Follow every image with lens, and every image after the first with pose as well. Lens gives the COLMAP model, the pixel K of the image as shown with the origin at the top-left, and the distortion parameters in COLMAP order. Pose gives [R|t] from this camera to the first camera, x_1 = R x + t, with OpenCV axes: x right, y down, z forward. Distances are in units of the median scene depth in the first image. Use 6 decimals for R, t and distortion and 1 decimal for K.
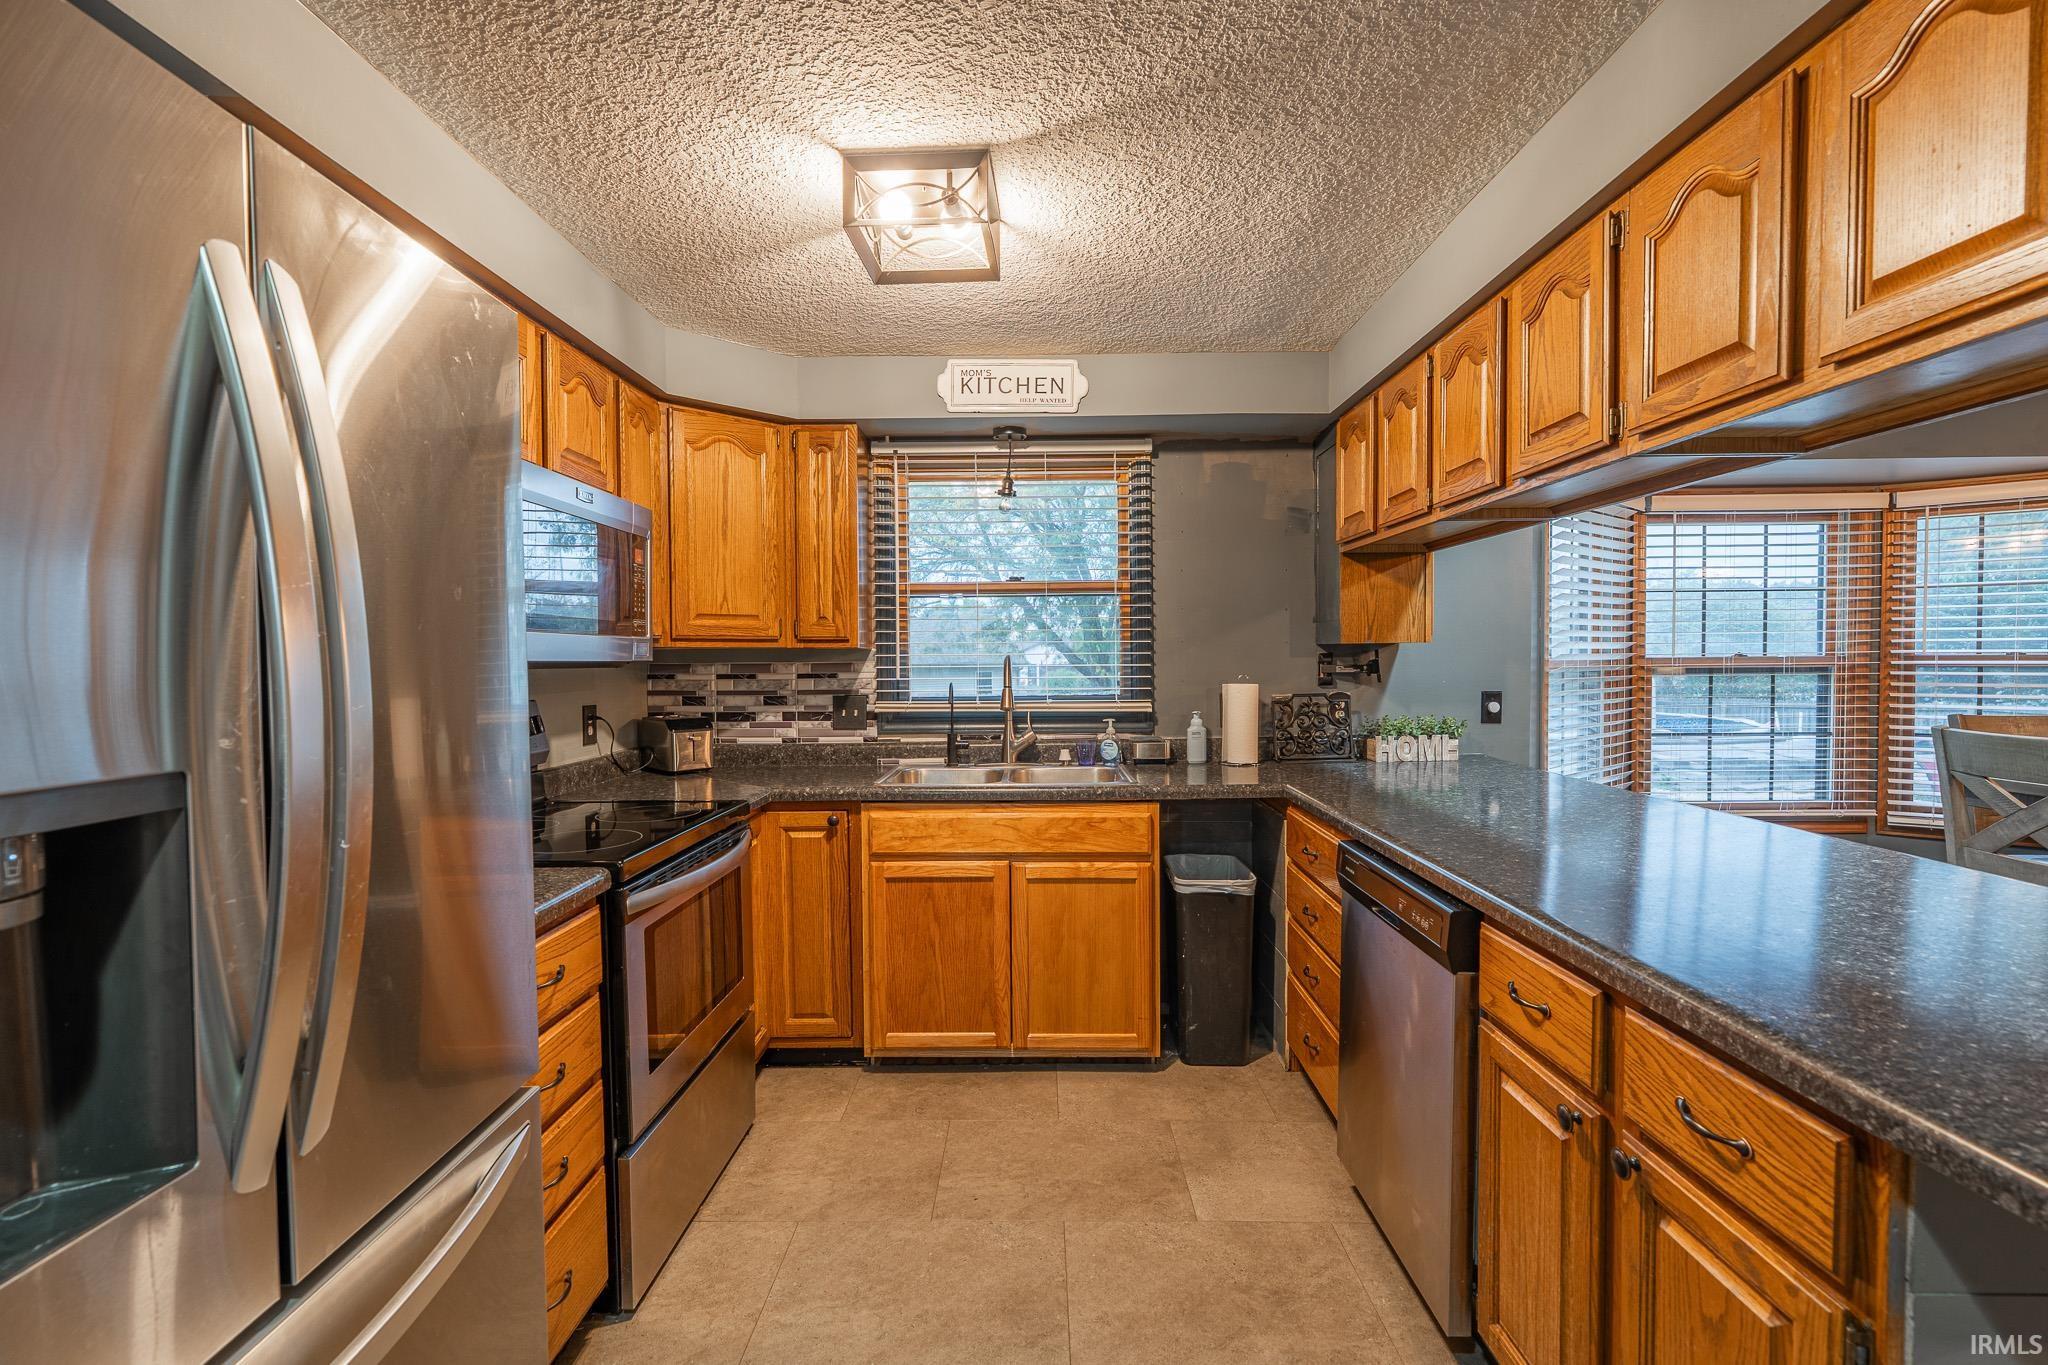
lens RADIAL K [[923.2, 0, 1024.8], [0, 923.2, 683.9], [0, 0, 1]] dist [-0.002881, 0.000487]
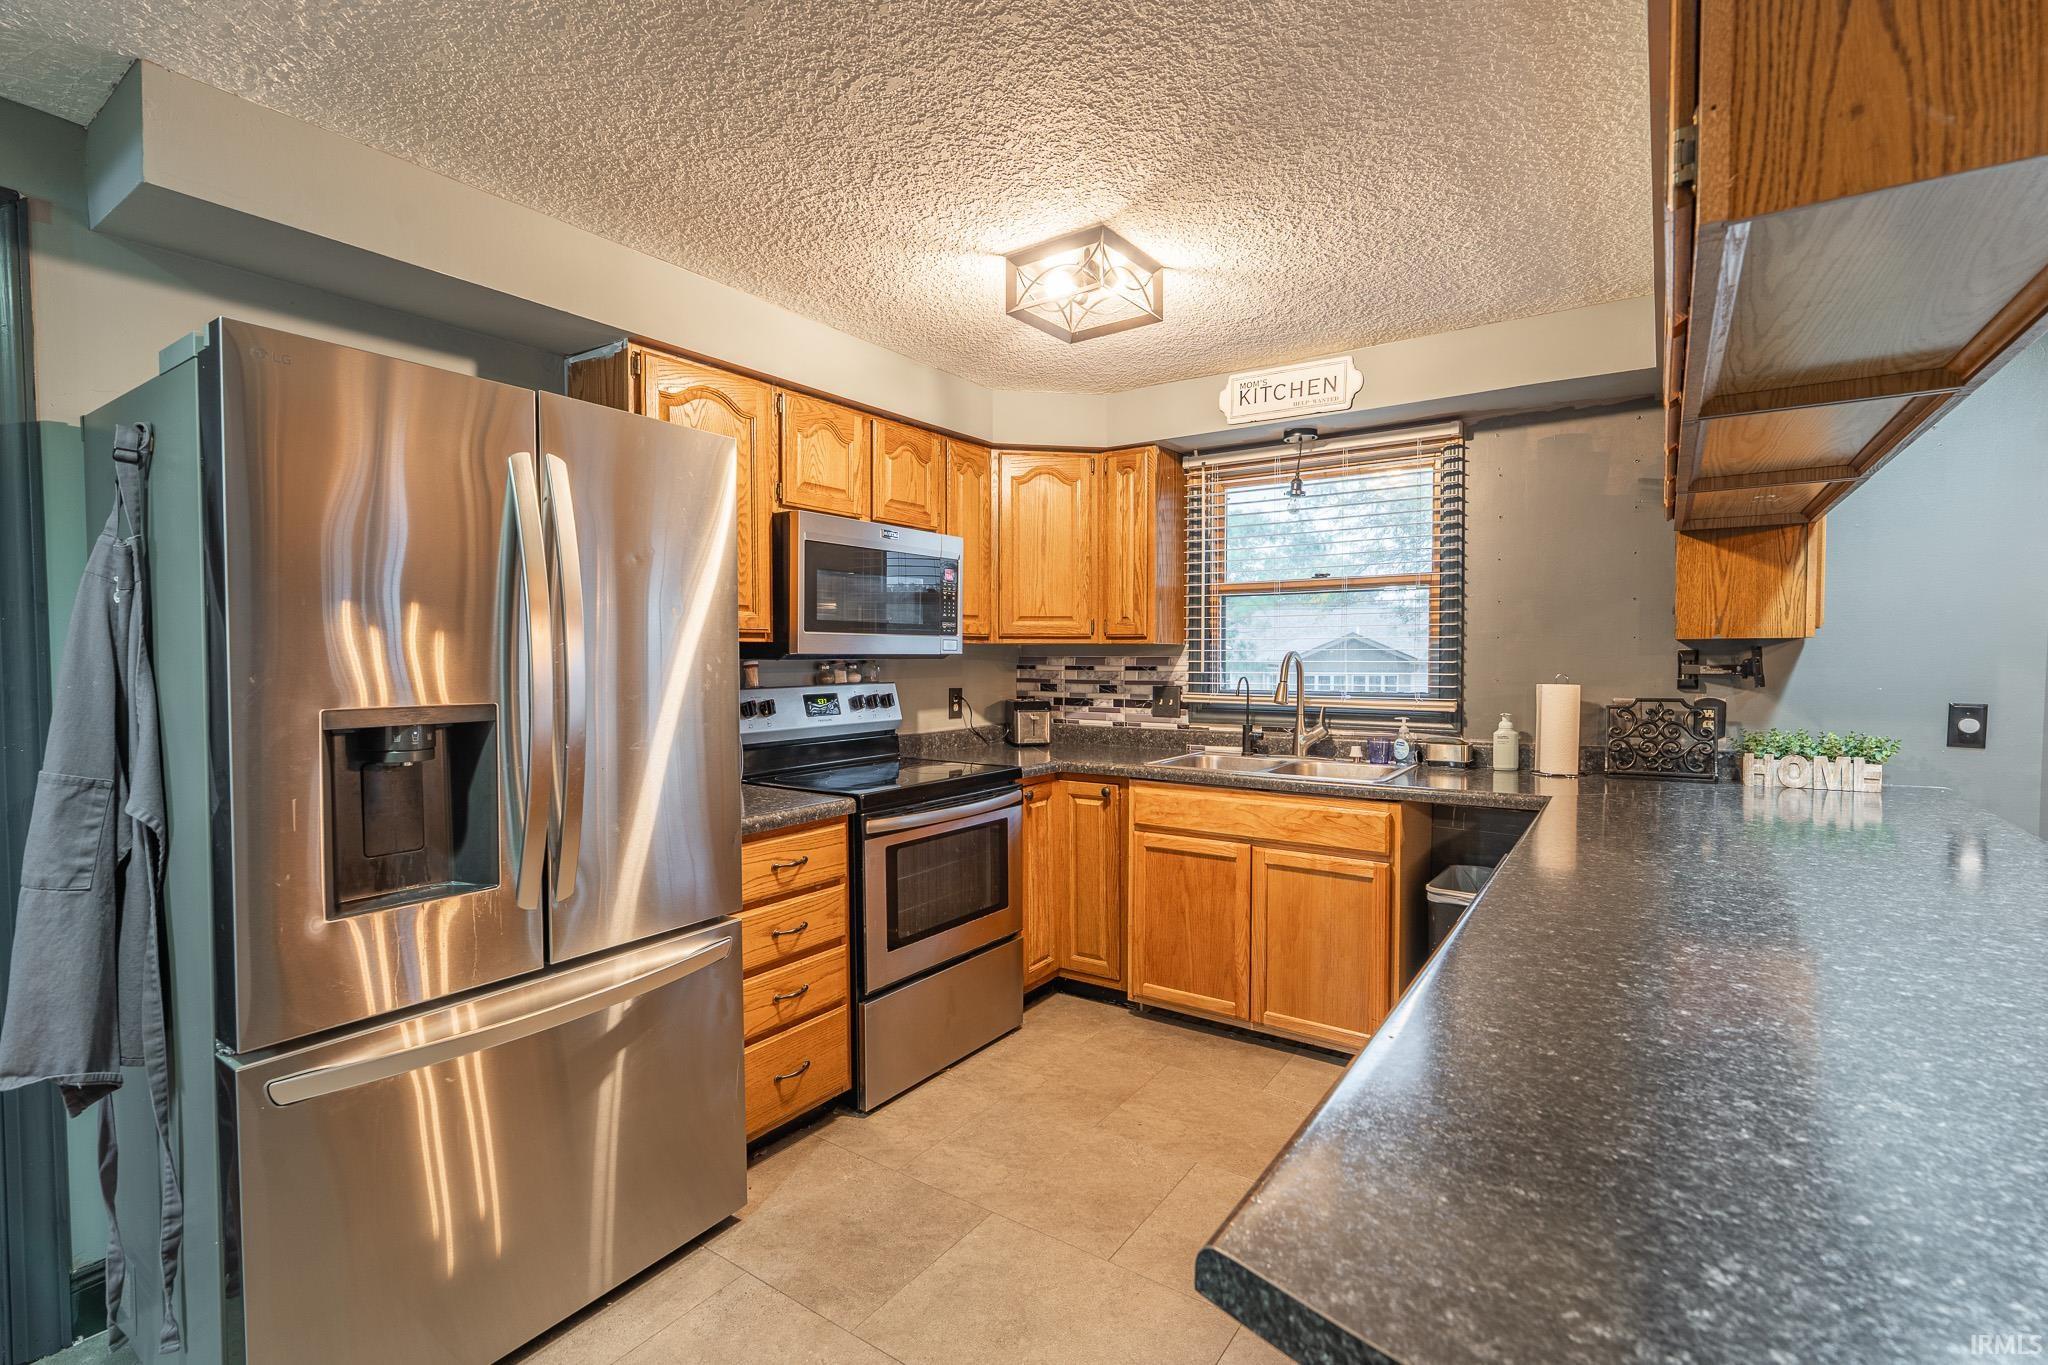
lens RADIAL K [[923.2, 0, 1022.4], [0, 923.2, 683.4], [0, 0, 1]] dist [-0.002881, 0.000487]
pose [[0.828902, 0.024497, -0.558858, 0.309361], [-0.021097, 0.999699, 0.012529, -0.001474], [0.558997, 0.001405, 0.829169, -0.023826]]
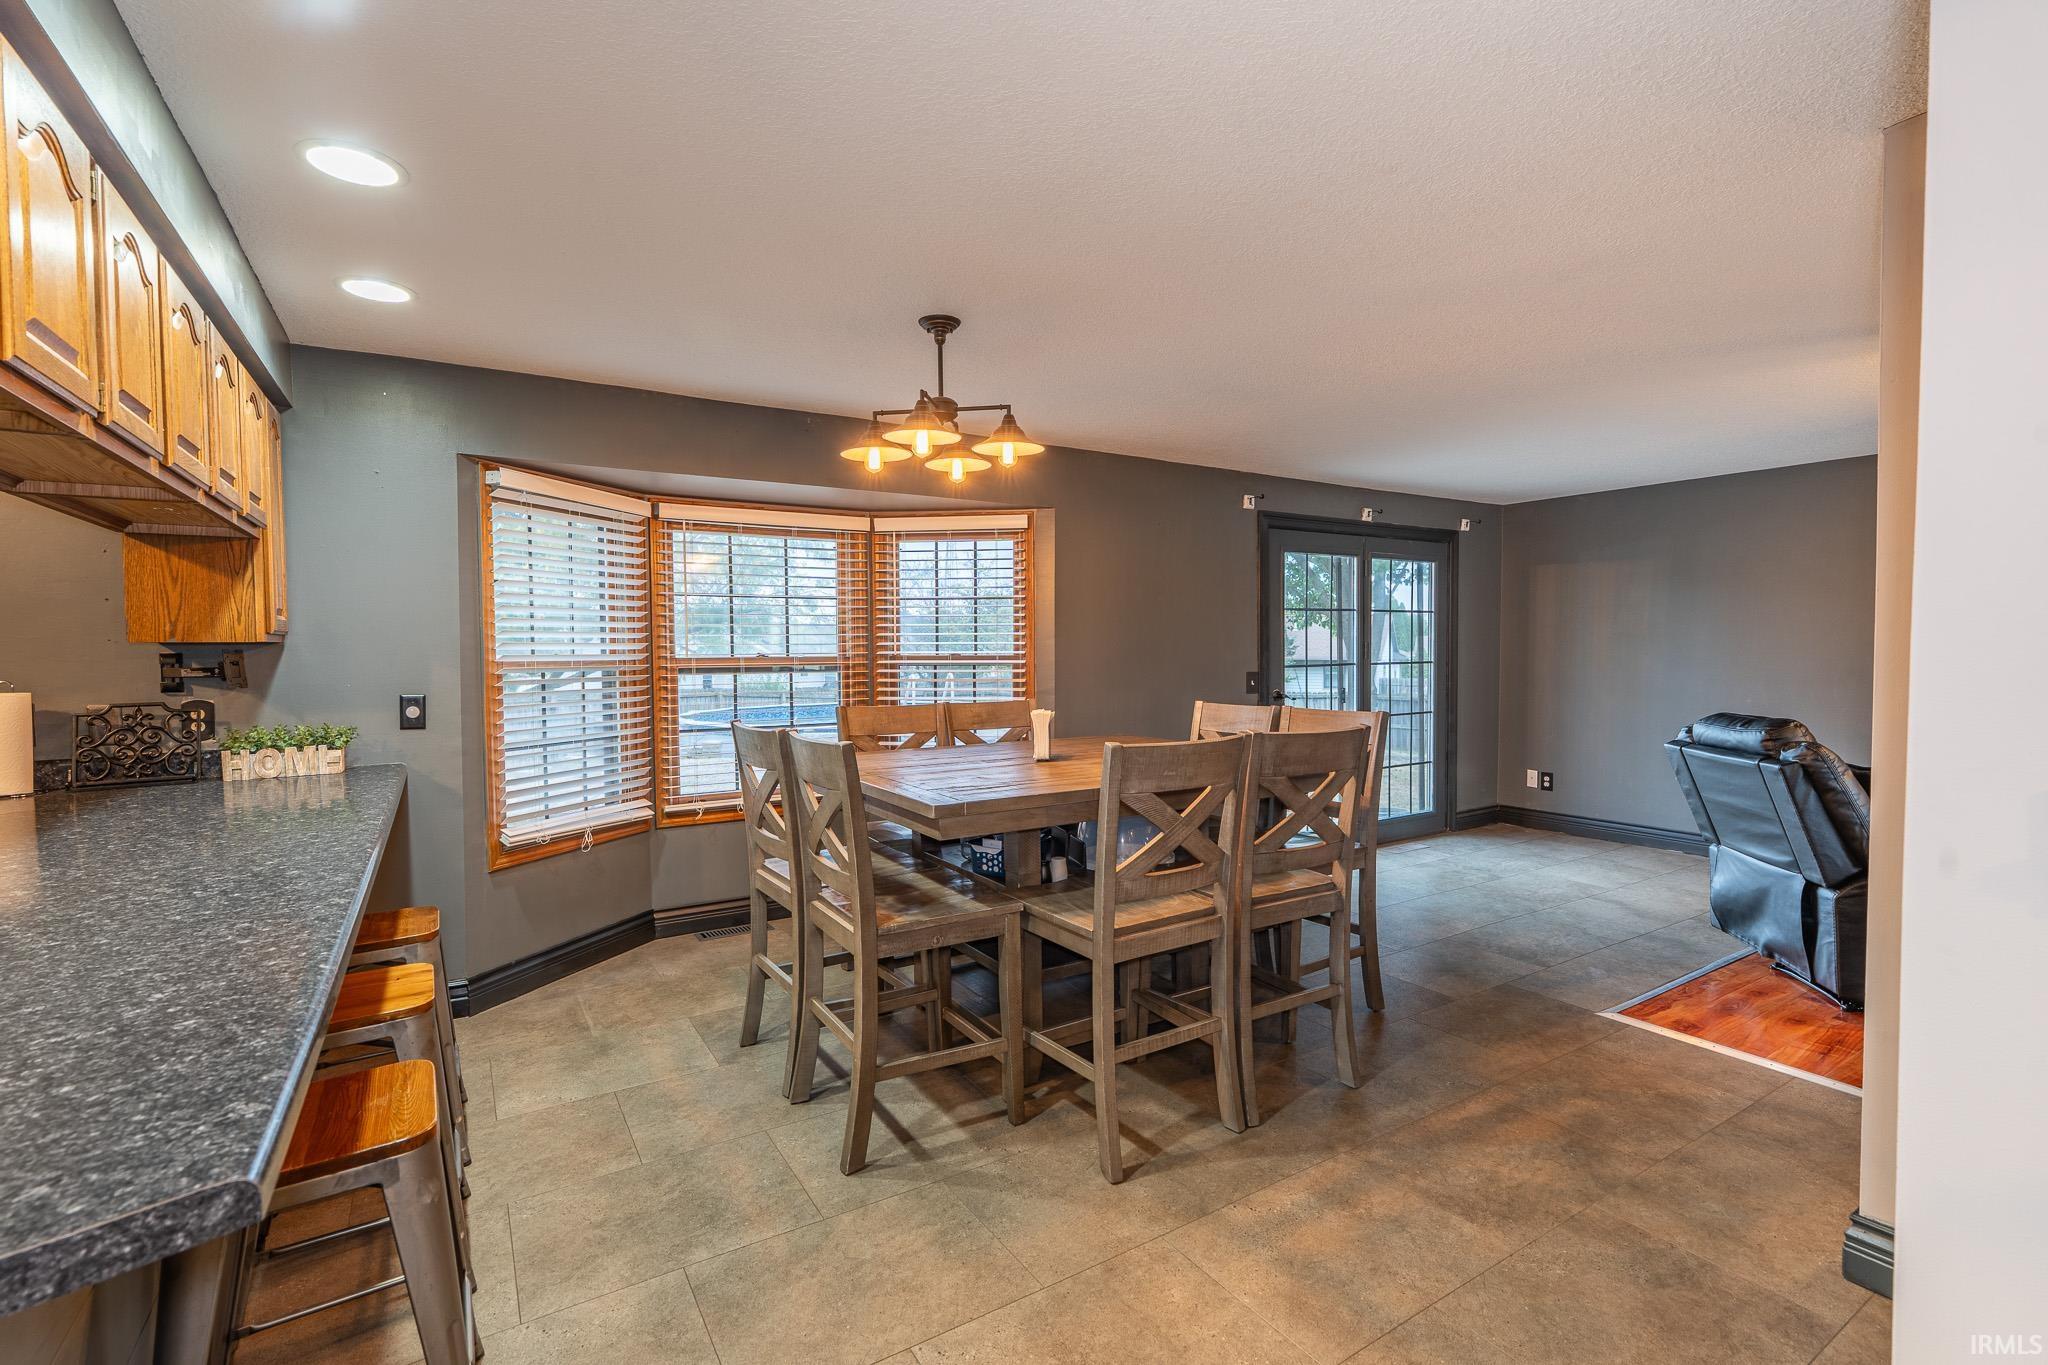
lens RADIAL K [[923.2, 0, 1025.4], [0, 923.2, 683.9], [0, 0, 1]] dist [-0.002881, 0.000487]
pose [[0.838144, -0.016384, 0.545203, 0.547022], [0.015010, 0.999863, 0.006973, -0.000592], [-0.545243, 0.002339, 0.838275, -0.121897]]
